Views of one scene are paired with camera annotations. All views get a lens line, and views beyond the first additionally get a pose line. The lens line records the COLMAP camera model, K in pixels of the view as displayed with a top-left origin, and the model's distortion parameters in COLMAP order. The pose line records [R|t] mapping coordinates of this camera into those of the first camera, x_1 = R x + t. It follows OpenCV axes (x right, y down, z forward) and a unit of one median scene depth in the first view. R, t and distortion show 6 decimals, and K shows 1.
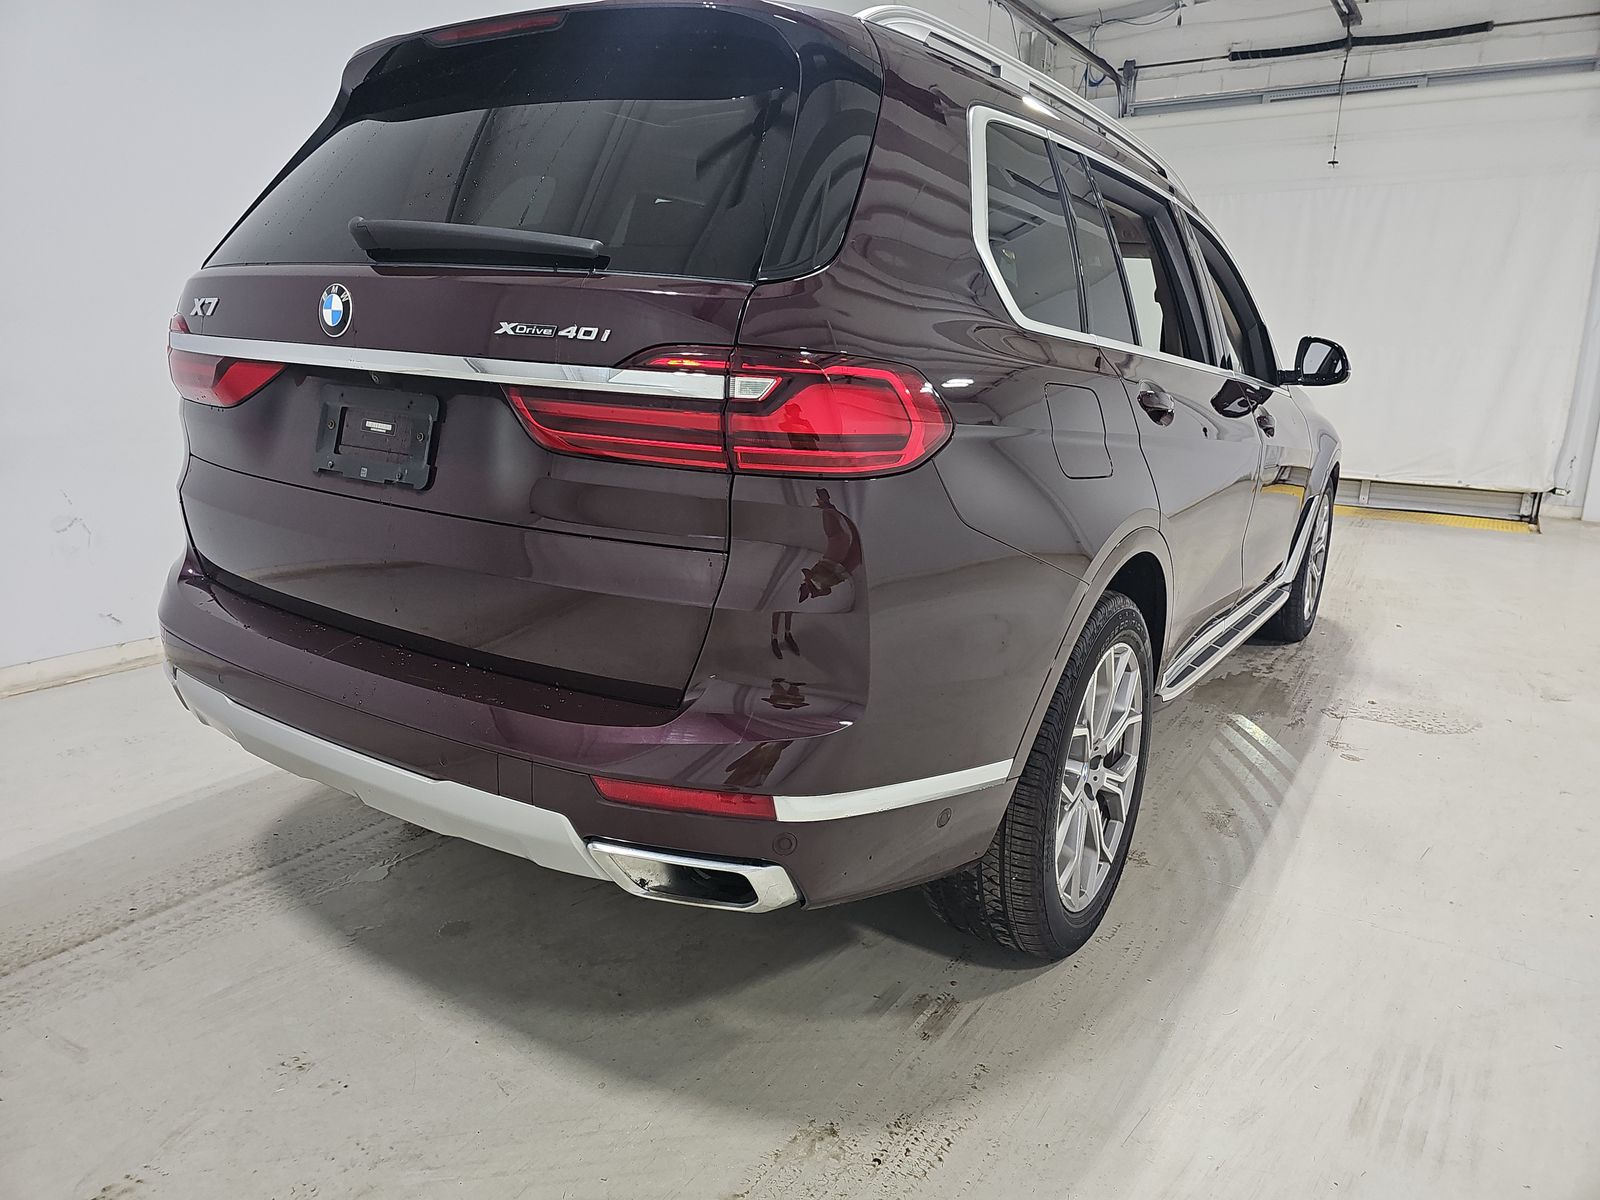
lens RADIAL K [[1086.2, 0, 797.6], [0, 1086.2, 583.0], [0, 0, 1]] dist [-0.004983, -0.003119]
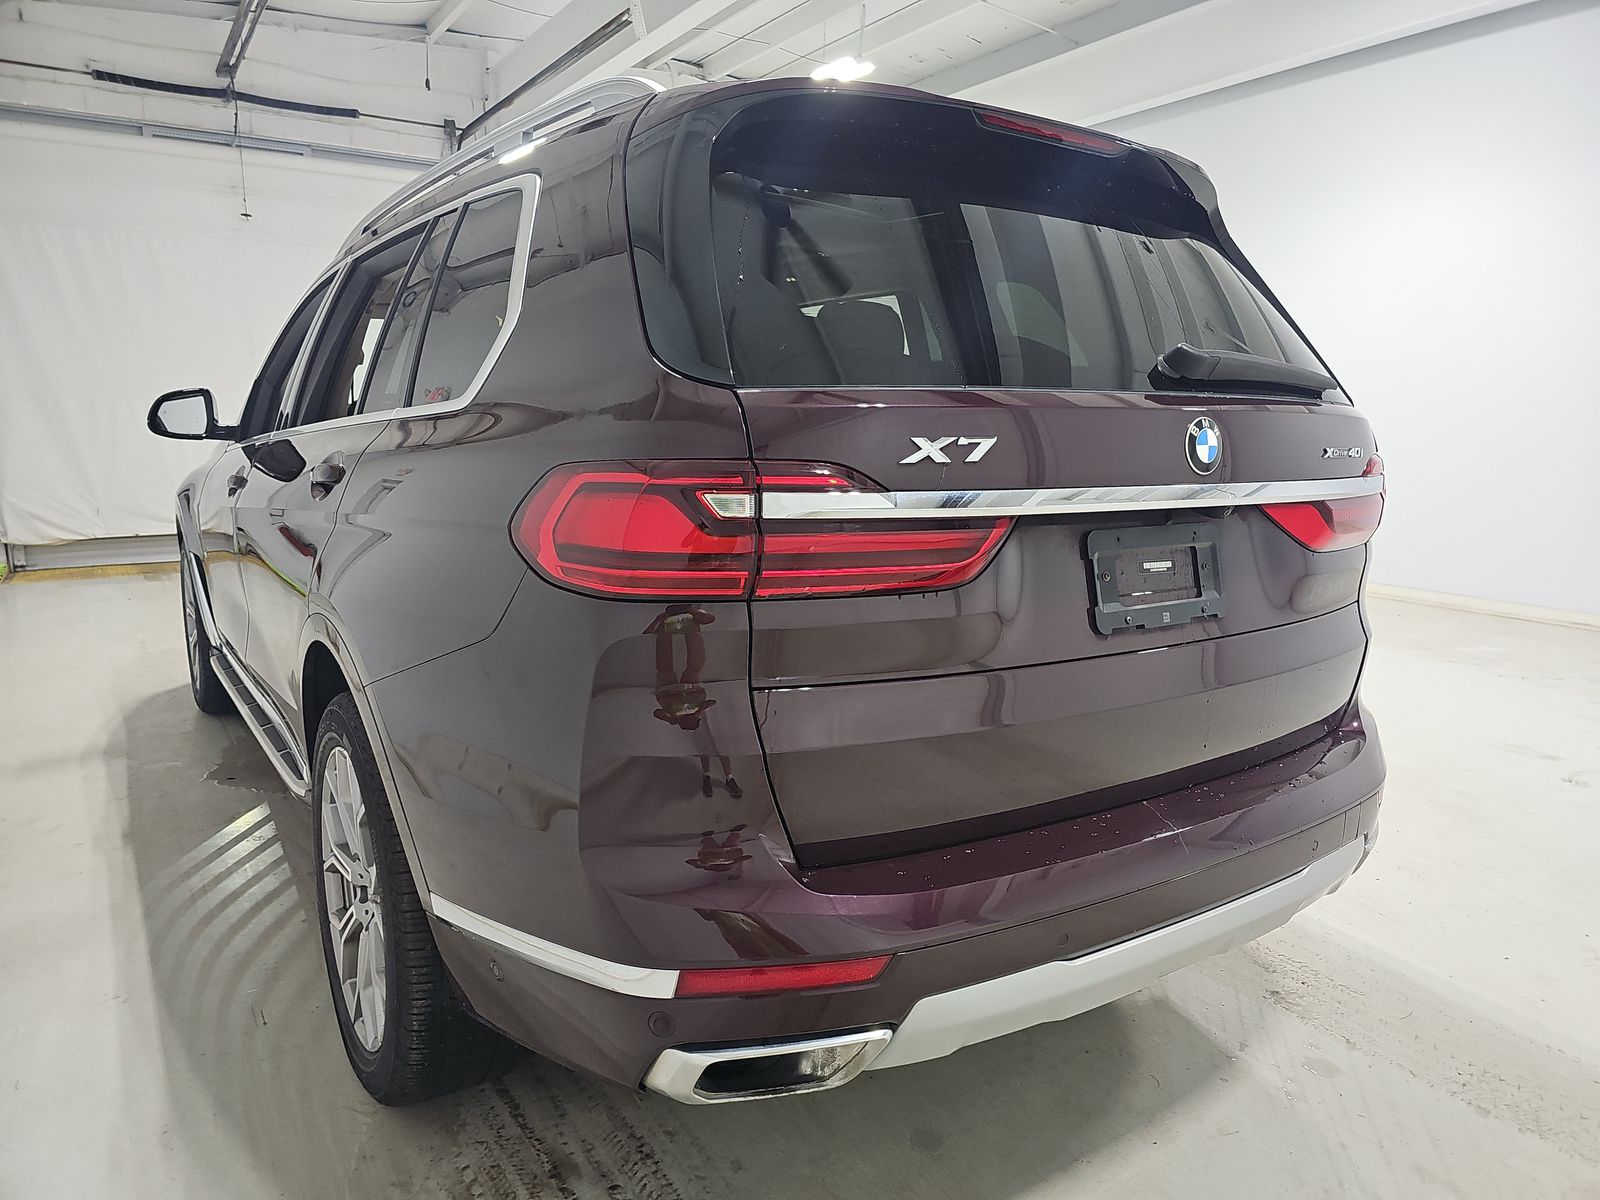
lens RADIAL K [[1080.9, 0, 800.0], [0, 1080.9, 600.0], [0, 0, 1]] dist [0.001918, -0.007857]
pose [[0.443760, -0.205806, 0.872193, -1.414795], [0.213882, 0.969469, 0.119939, -0.310545], [-0.870248, 0.133322, 0.474229, 0.889088]]
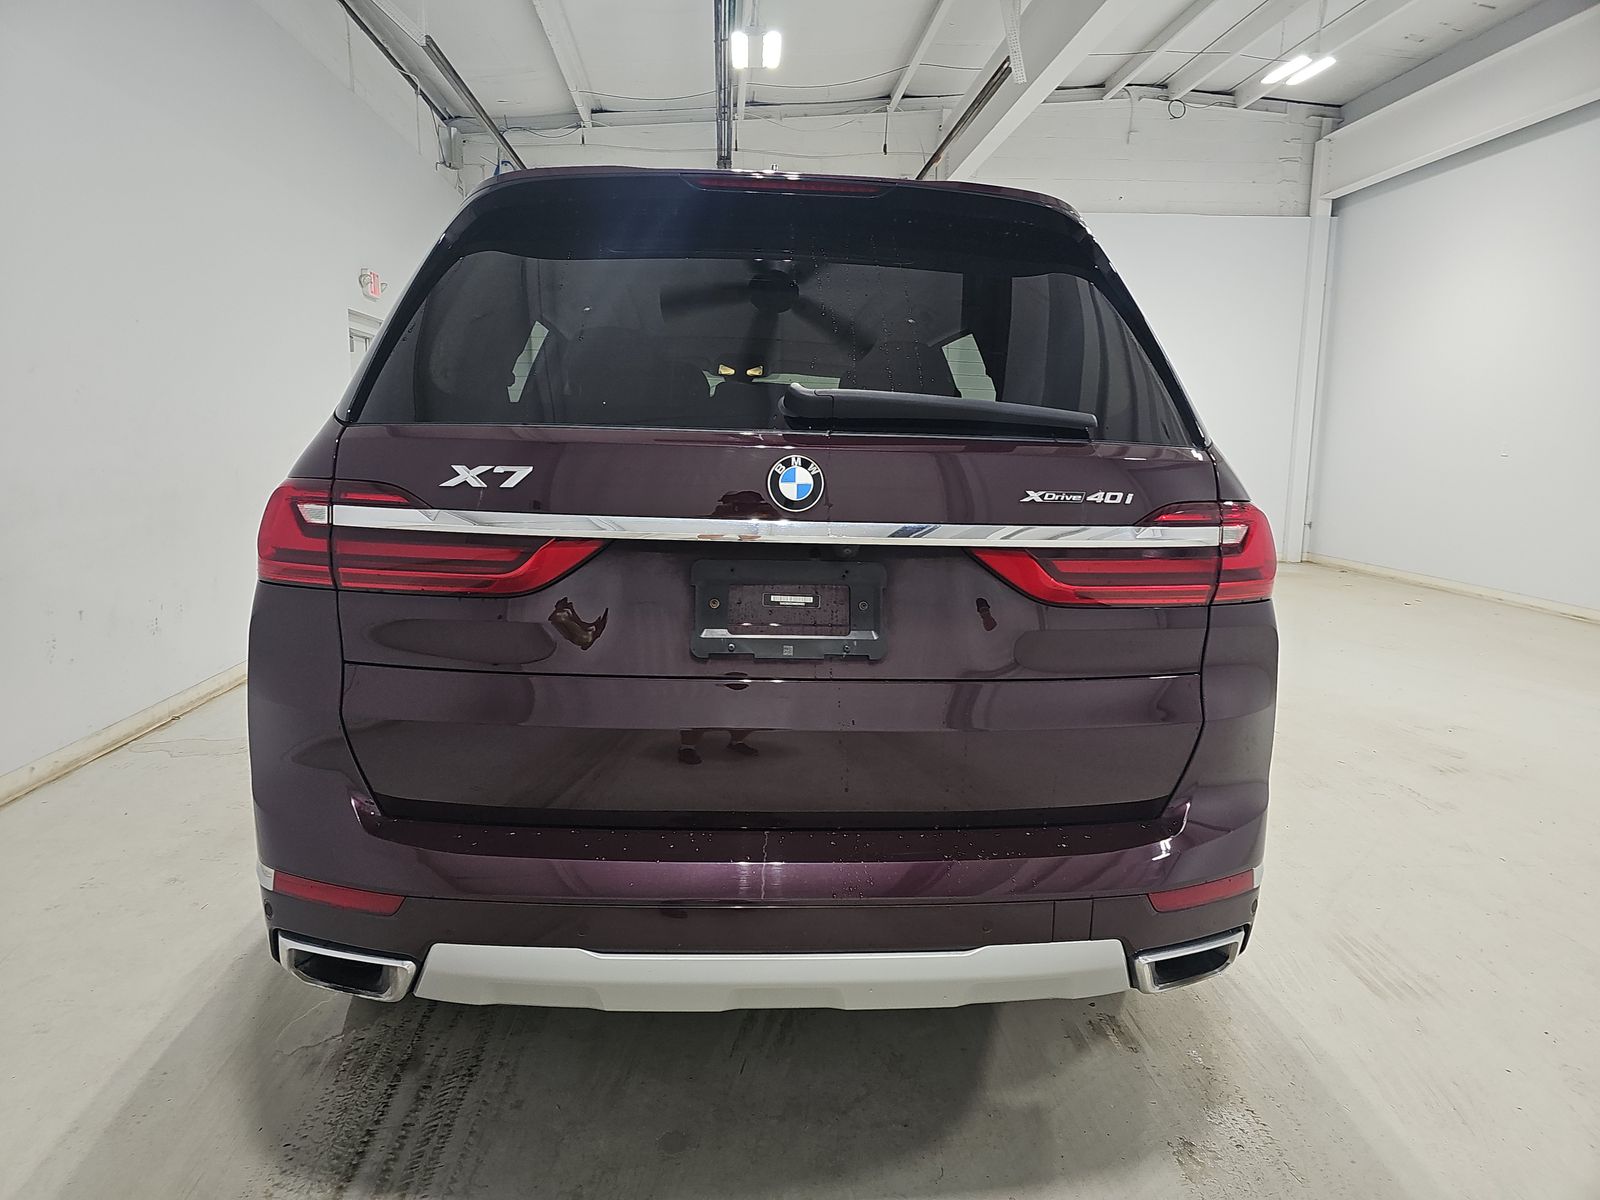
lens RADIAL K [[1080.9, 0, 800.0], [0, 1080.9, 600.0], [0, 0, 1]] dist [0.001918, -0.007857]
pose [[0.800395, -0.121149, 0.587104, -0.991873], [0.150294, 0.988641, -0.000888, -0.151901], [-0.580327, 0.088949, 0.809511, 0.253638]]
